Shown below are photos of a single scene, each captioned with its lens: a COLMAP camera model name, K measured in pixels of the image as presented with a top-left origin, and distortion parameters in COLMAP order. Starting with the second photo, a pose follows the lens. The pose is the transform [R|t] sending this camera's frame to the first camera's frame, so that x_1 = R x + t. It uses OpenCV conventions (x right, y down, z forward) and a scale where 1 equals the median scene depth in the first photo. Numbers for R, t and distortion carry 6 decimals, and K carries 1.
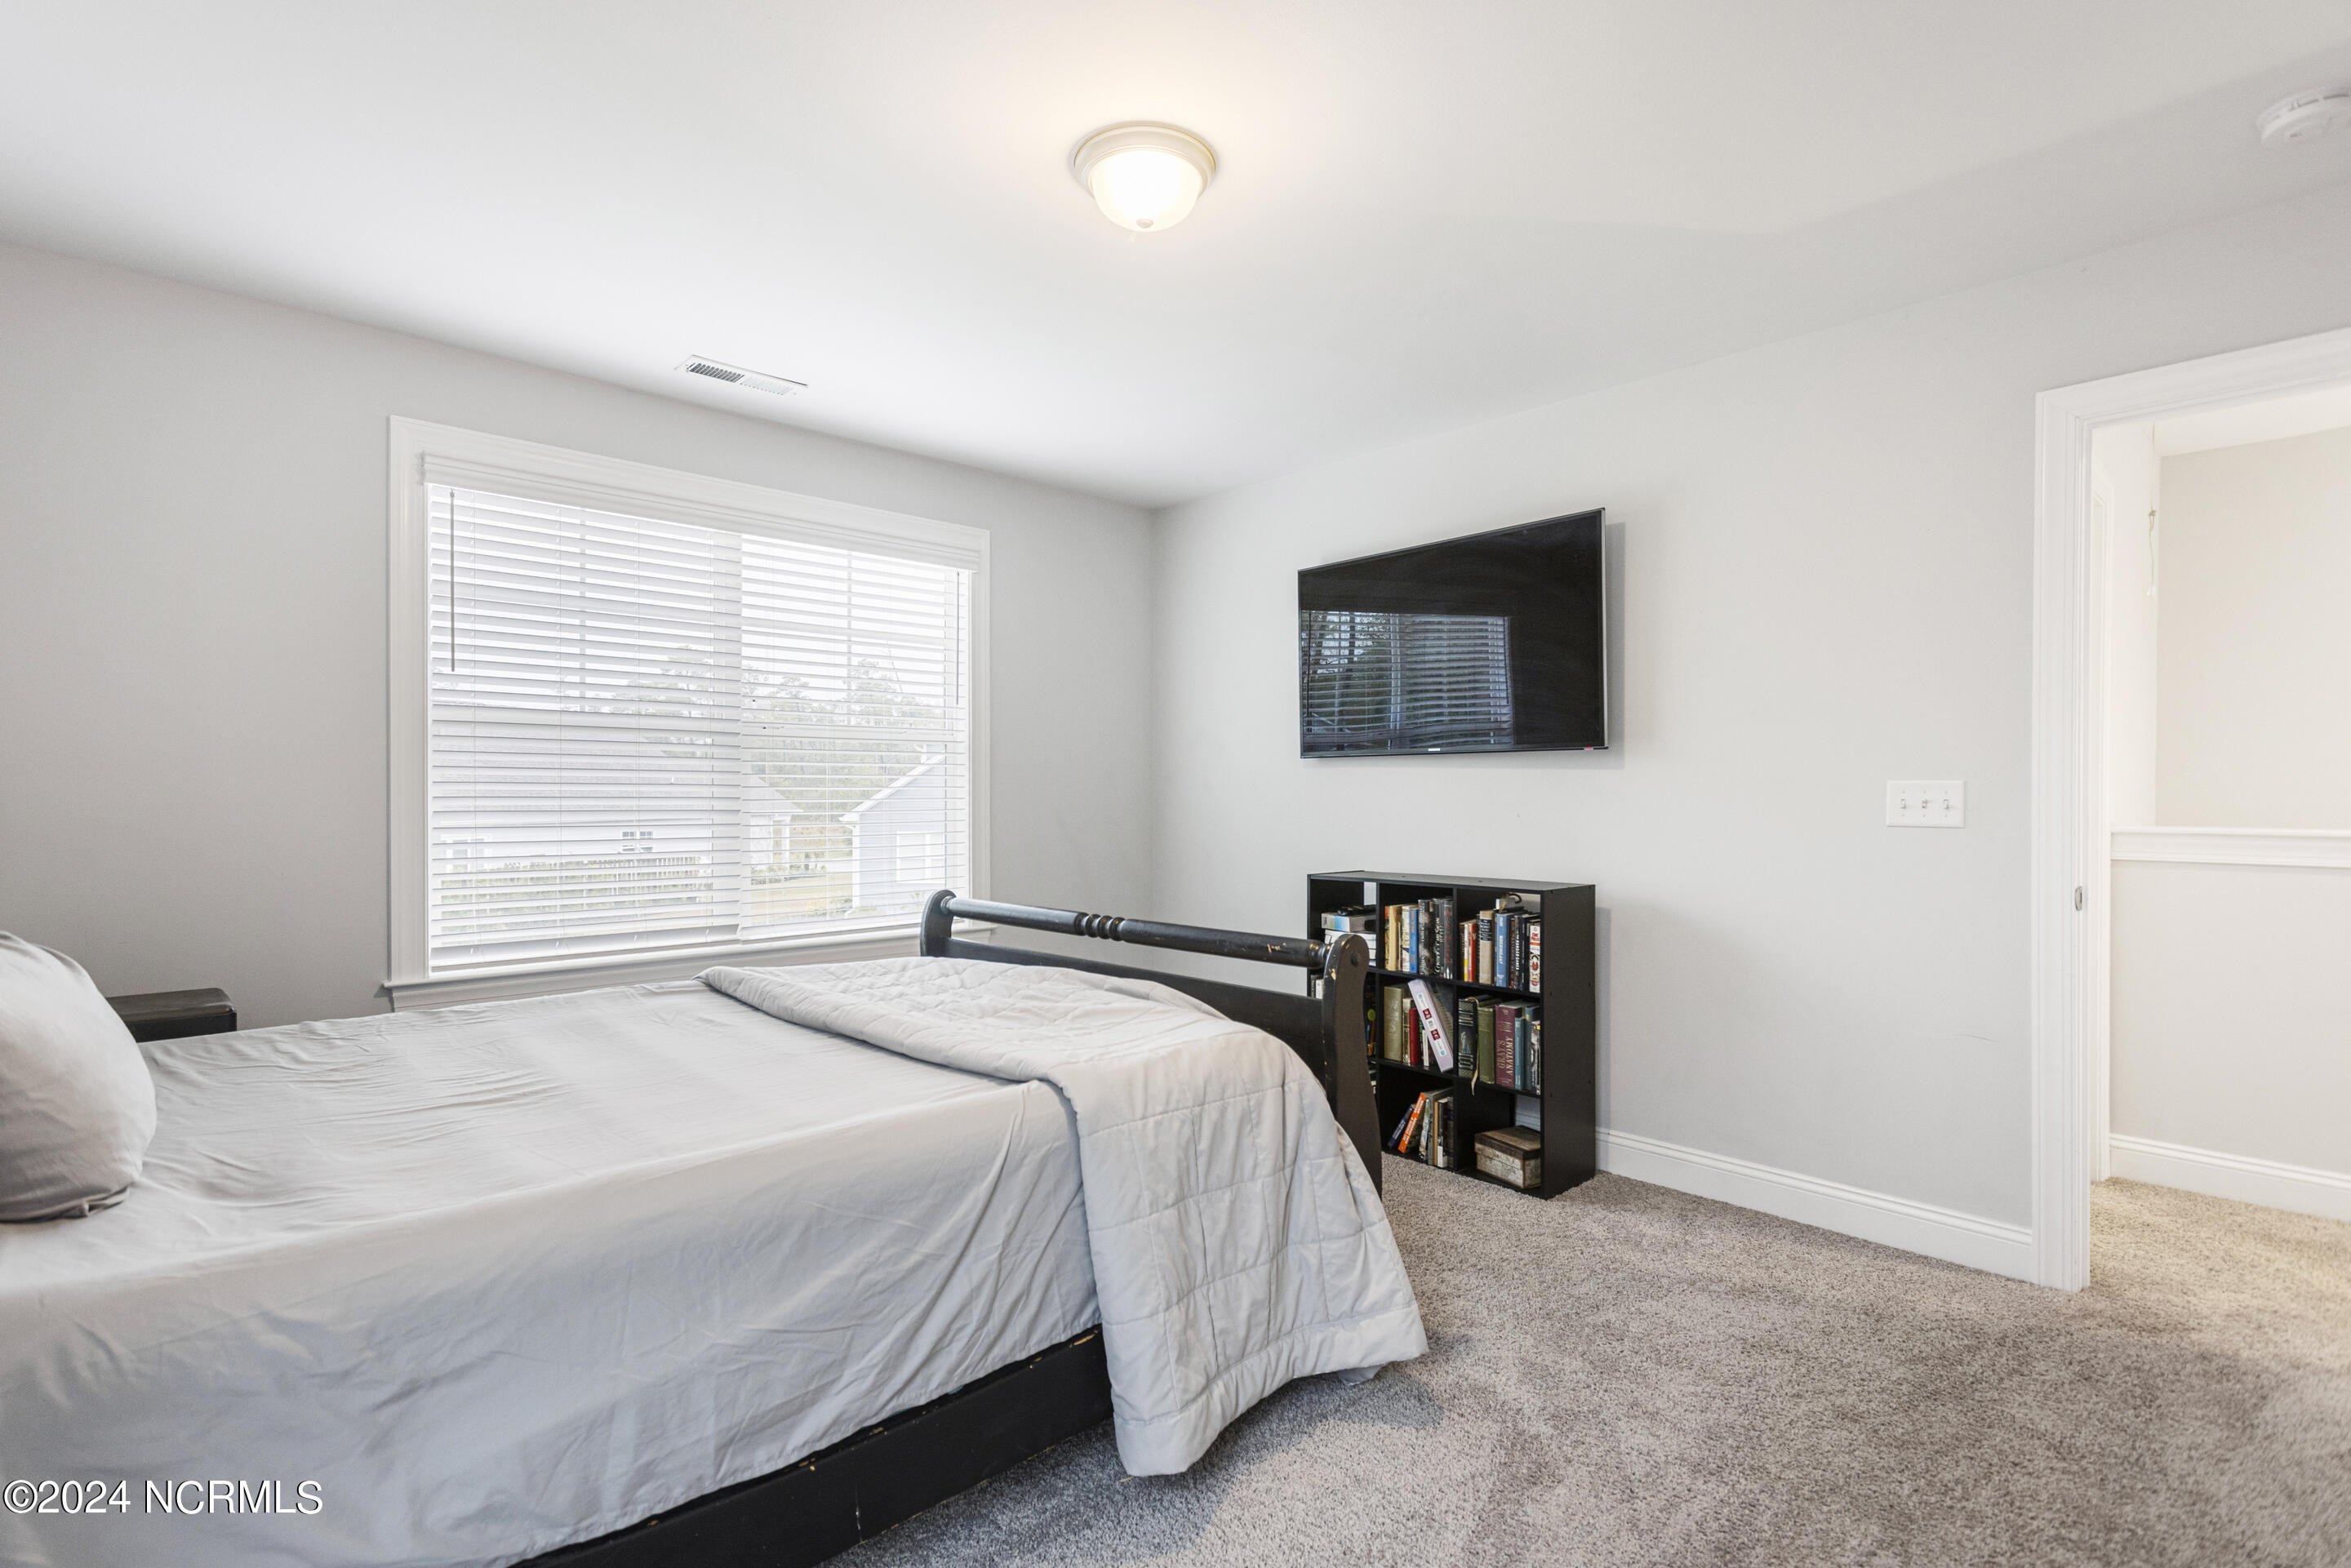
lens RADIAL K [[1103.5, 0, 1184.4], [0, 1103.5, 789.8], [0, 0, 1]] dist [-0.005243, 0.001791]
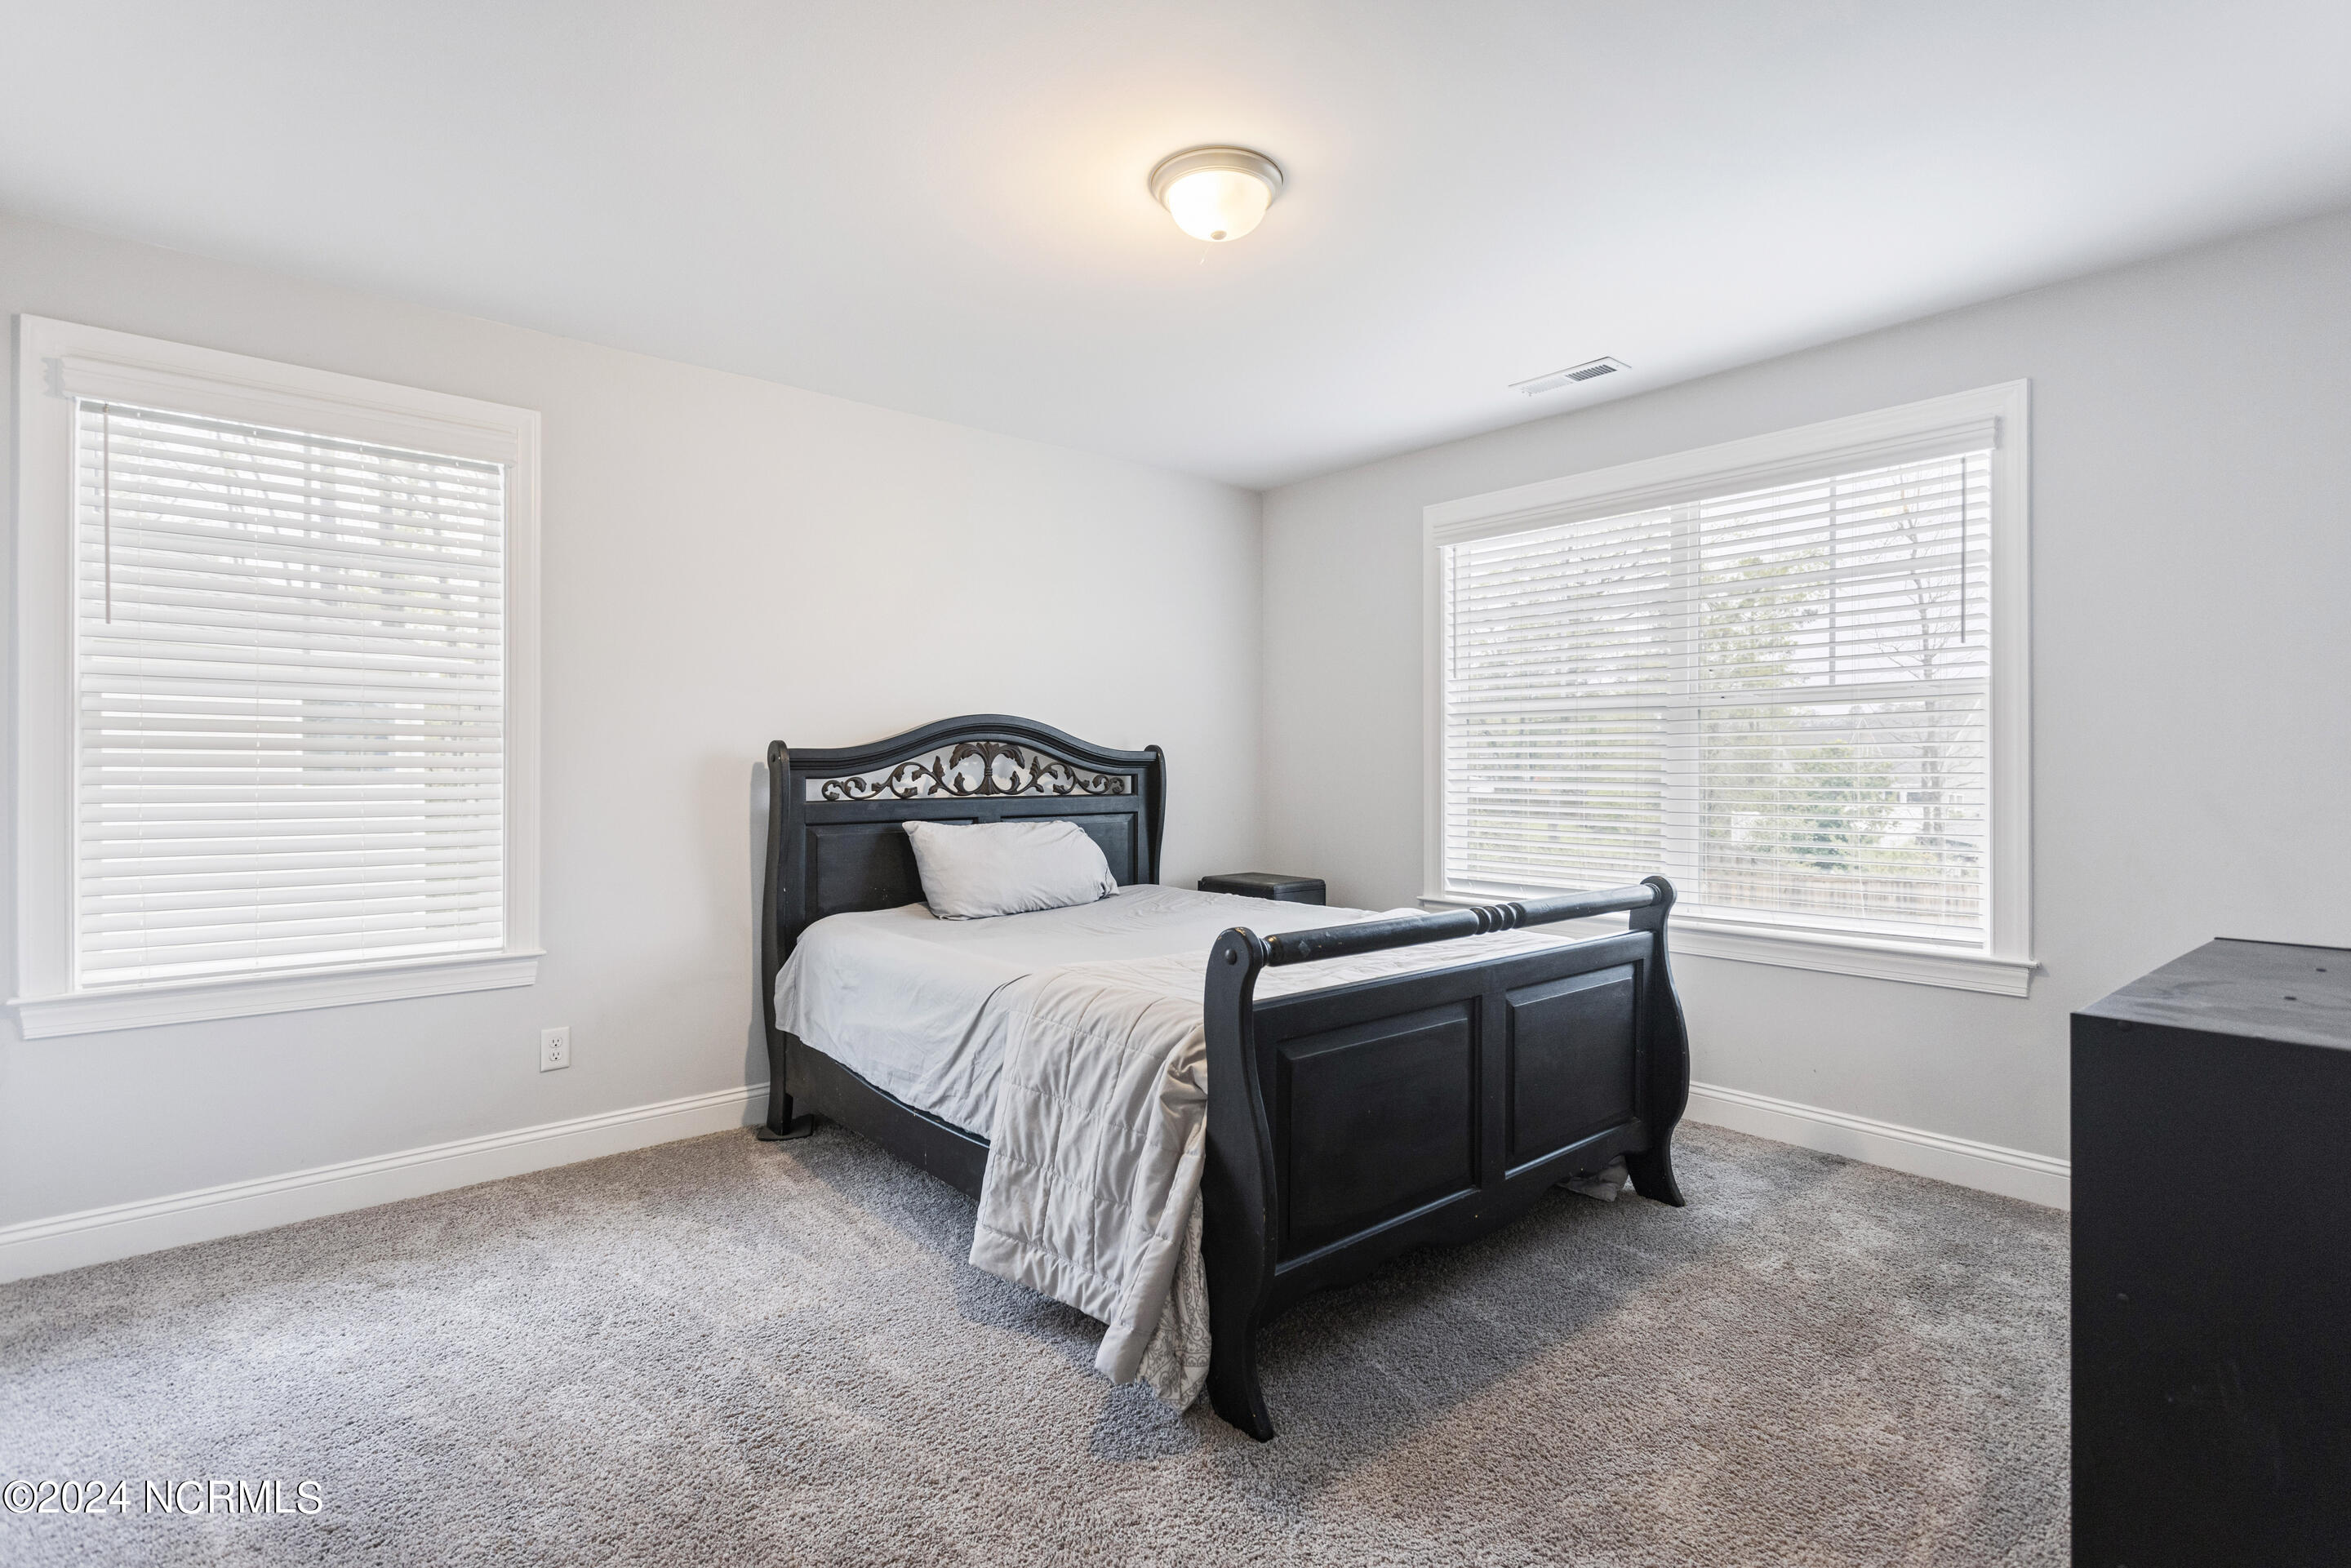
lens RADIAL K [[1103.5, 0, 1191.4], [0, 1103.5, 769.6], [0, 0, 1]] dist [-0.005243, 0.001791]
pose [[-0.029829, -0.001251, -0.999554, 0.724748], [0.002242, 0.999997, -0.001319, 0.007934], [0.999553, -0.002281, -0.029826, 0.712162]]
